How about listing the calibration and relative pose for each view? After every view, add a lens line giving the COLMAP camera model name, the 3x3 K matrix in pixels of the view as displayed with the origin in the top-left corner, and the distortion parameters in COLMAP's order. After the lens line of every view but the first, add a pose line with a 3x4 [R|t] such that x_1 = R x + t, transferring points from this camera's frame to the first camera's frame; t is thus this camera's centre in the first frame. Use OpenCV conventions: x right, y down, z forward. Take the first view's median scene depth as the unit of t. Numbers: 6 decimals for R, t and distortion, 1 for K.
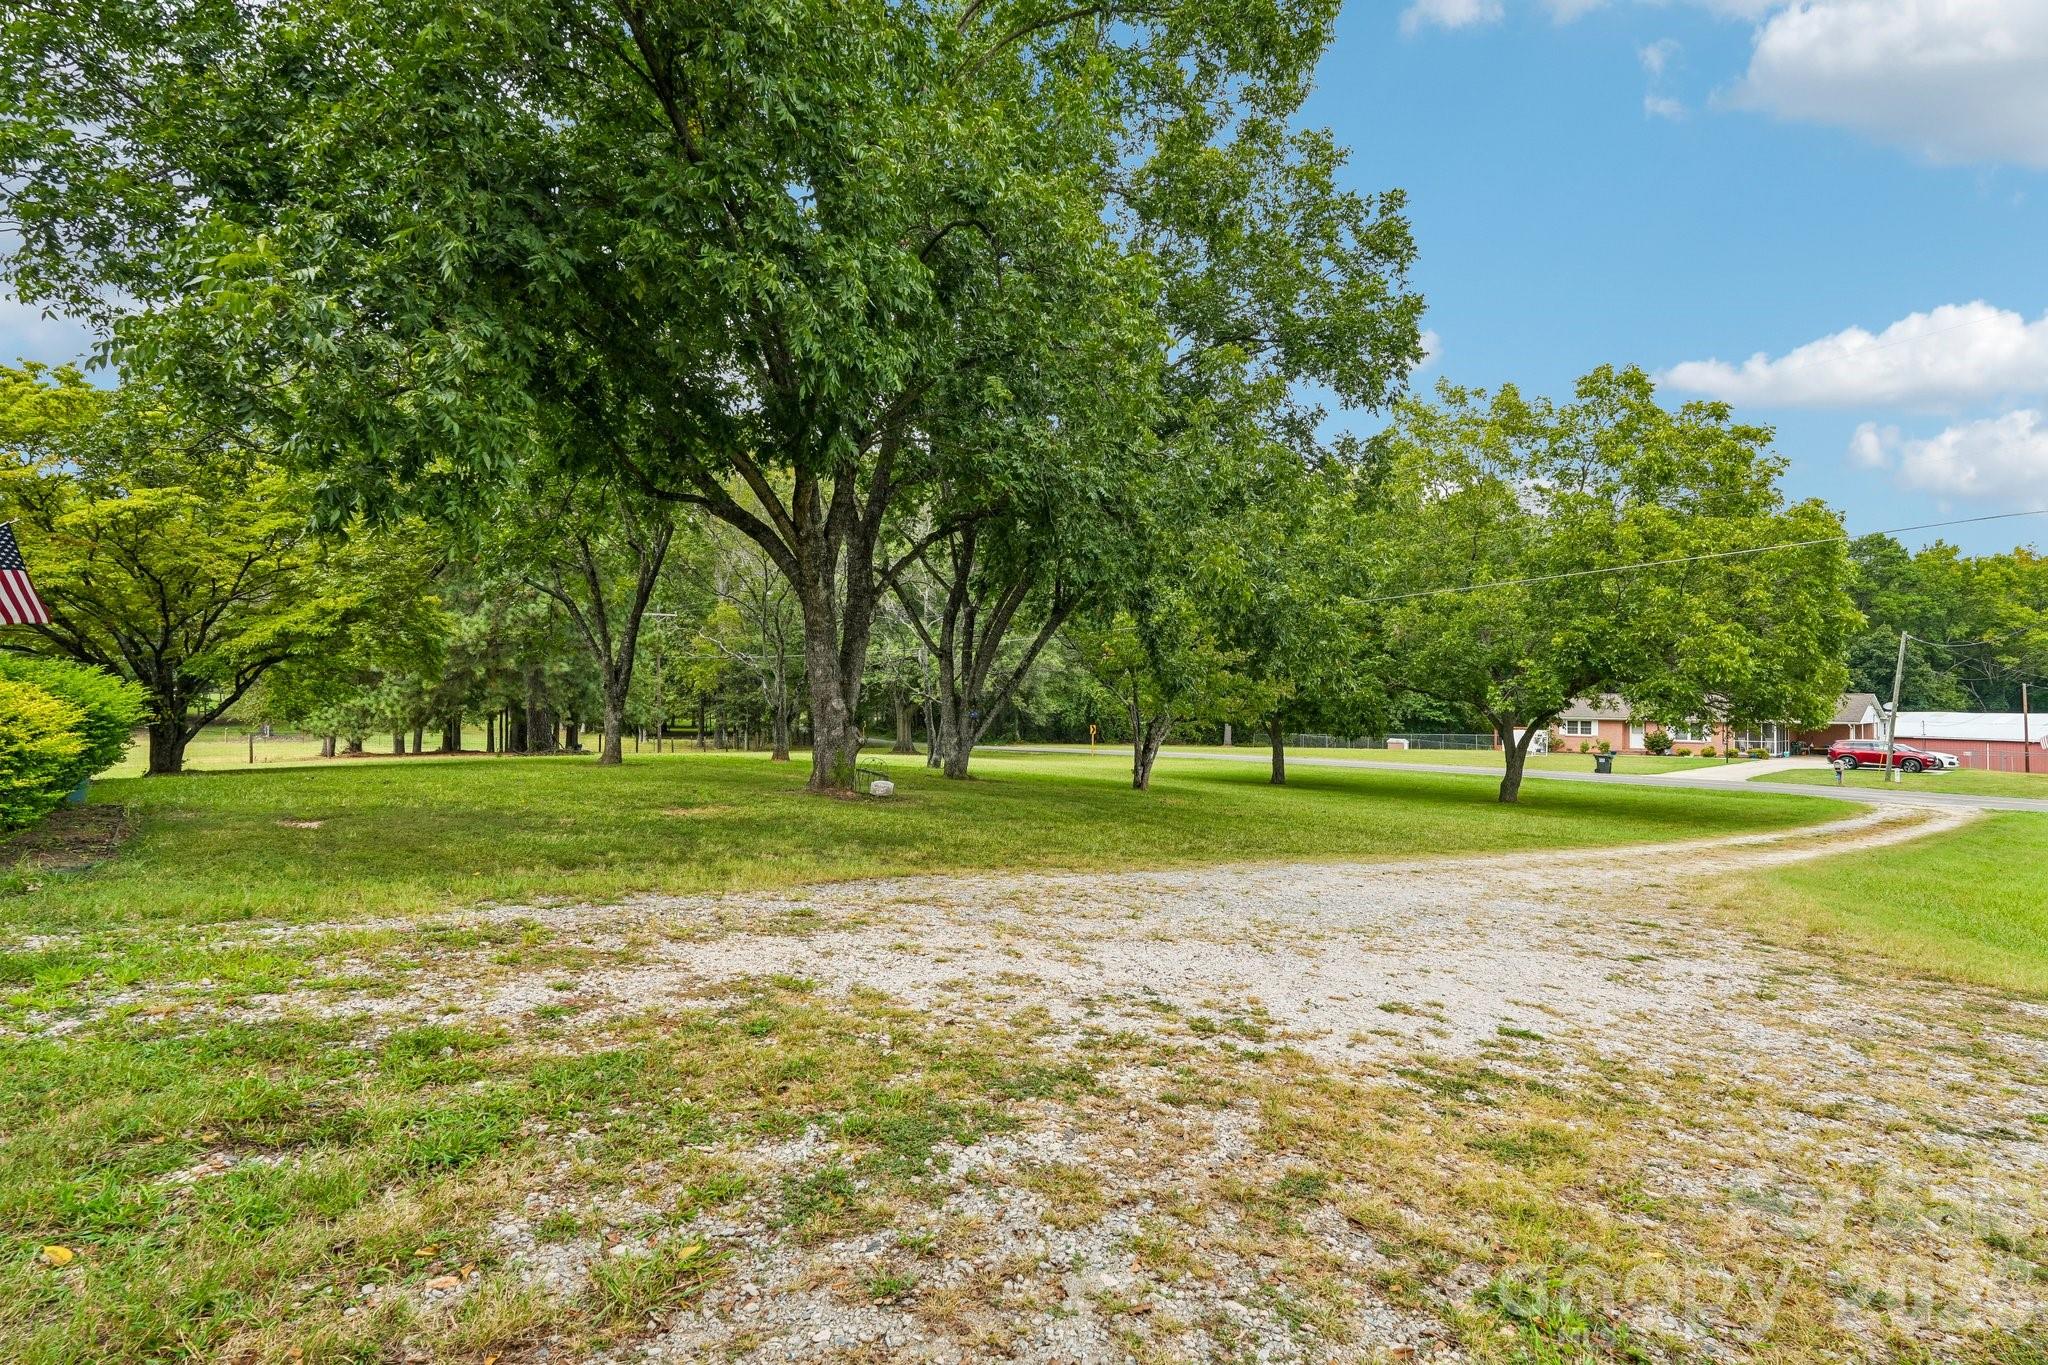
lens RADIAL K [[982.3, 0, 1013.7], [0, 982.3, 685.9], [0, 0, 1]] dist [-0.019378, 0.000082]
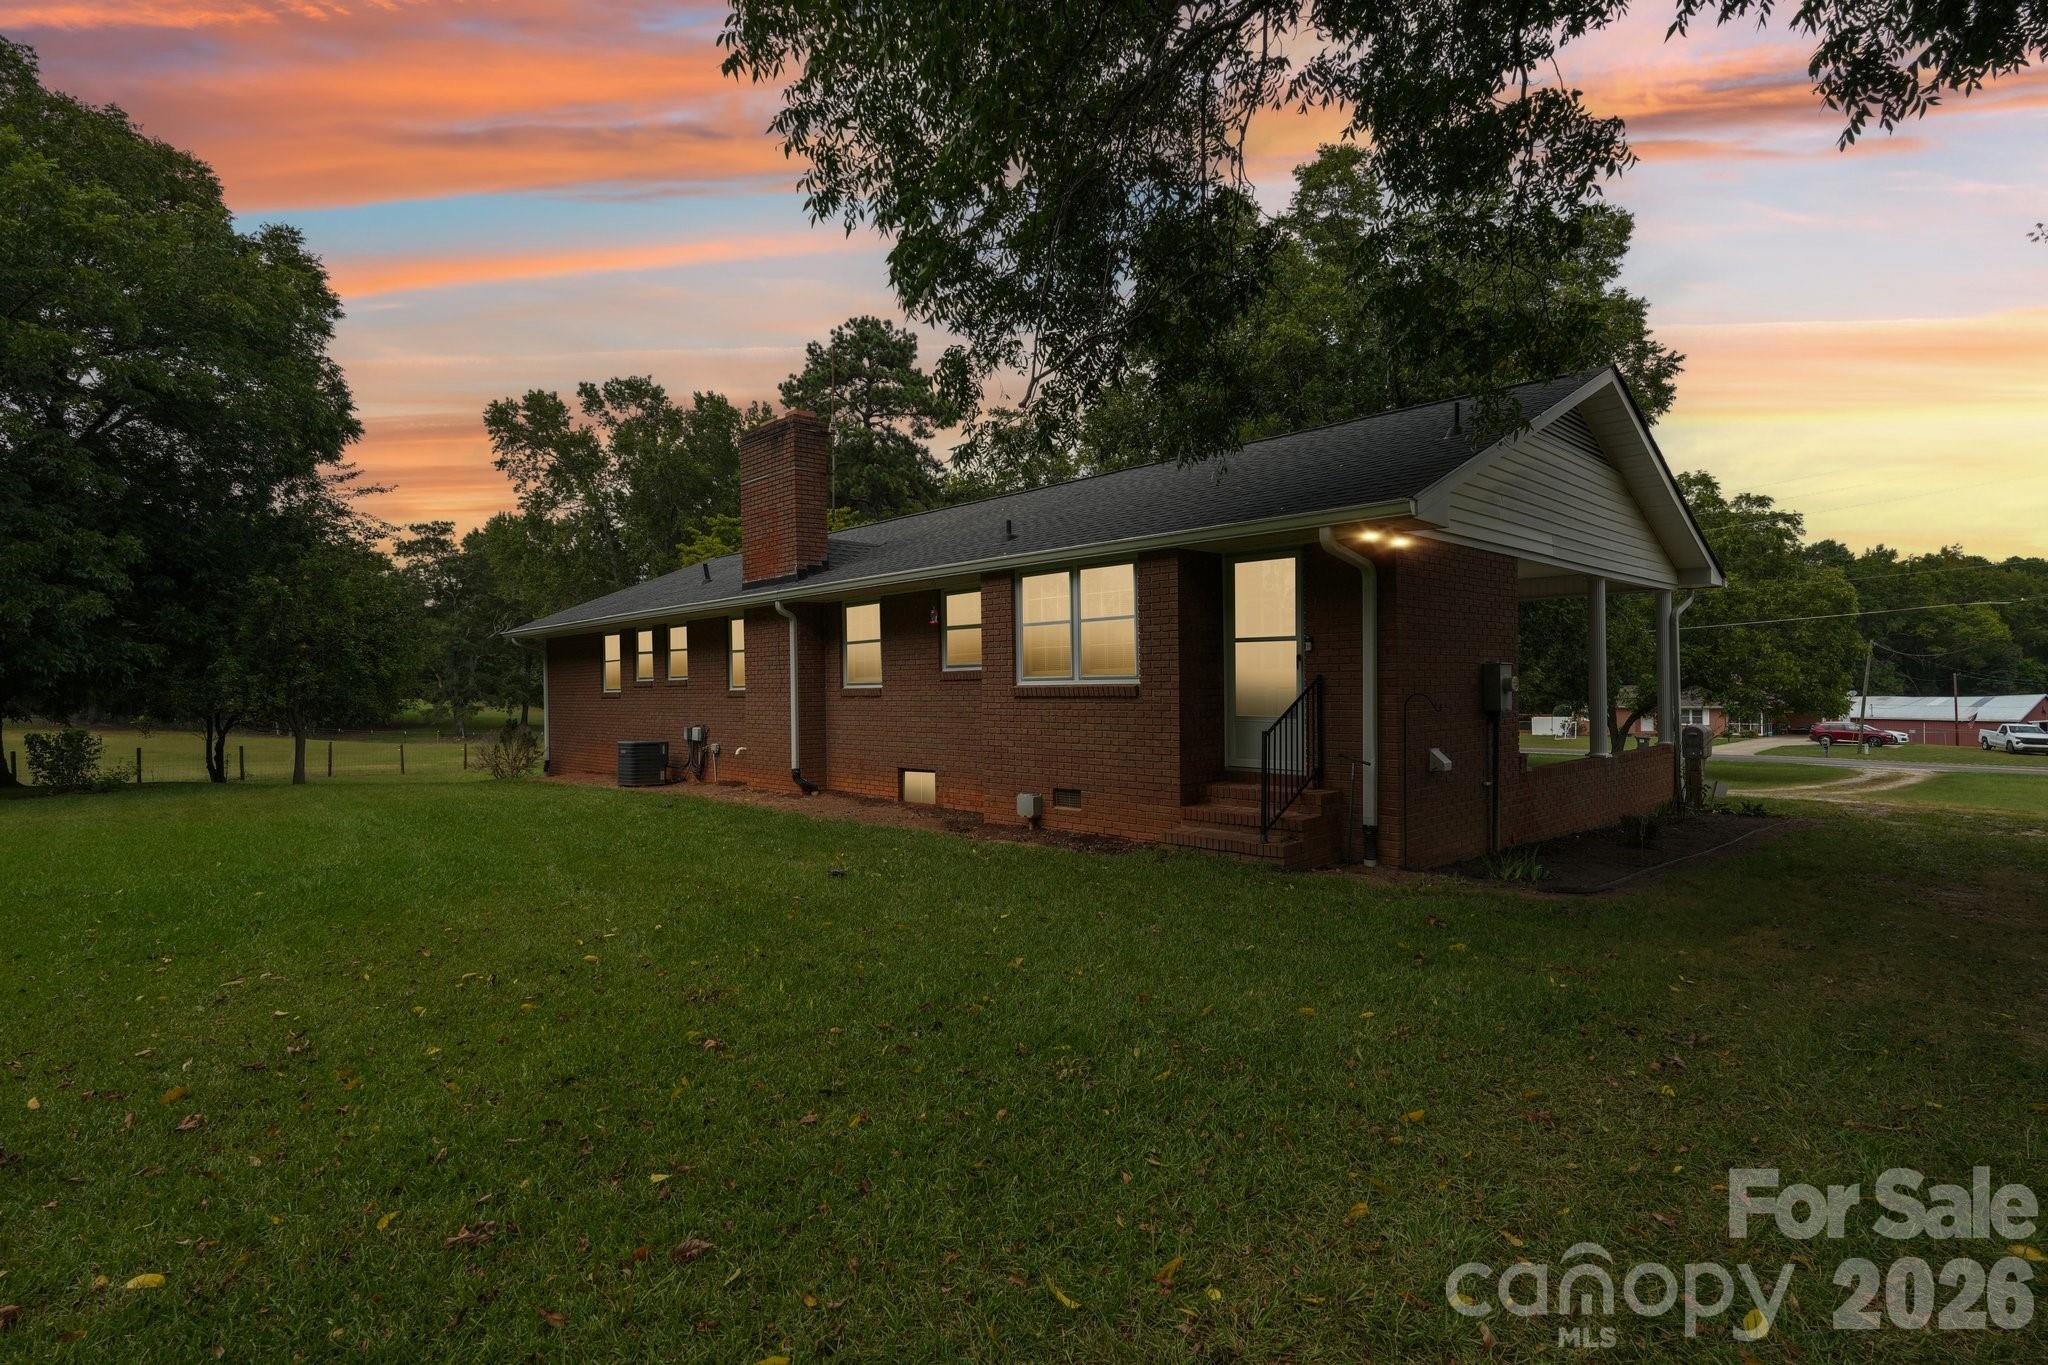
lens RADIAL K [[982.3, 0, 1034.8], [0, 982.3, 686.0], [0, 0, 1]] dist [-0.019378, 0.000082]
pose [[0.998519, -0.012042, 0.053055, -0.239100], [0.011528, 0.999884, 0.009986, -0.016507], [-0.053169, -0.009360, 0.998542, -0.215159]]
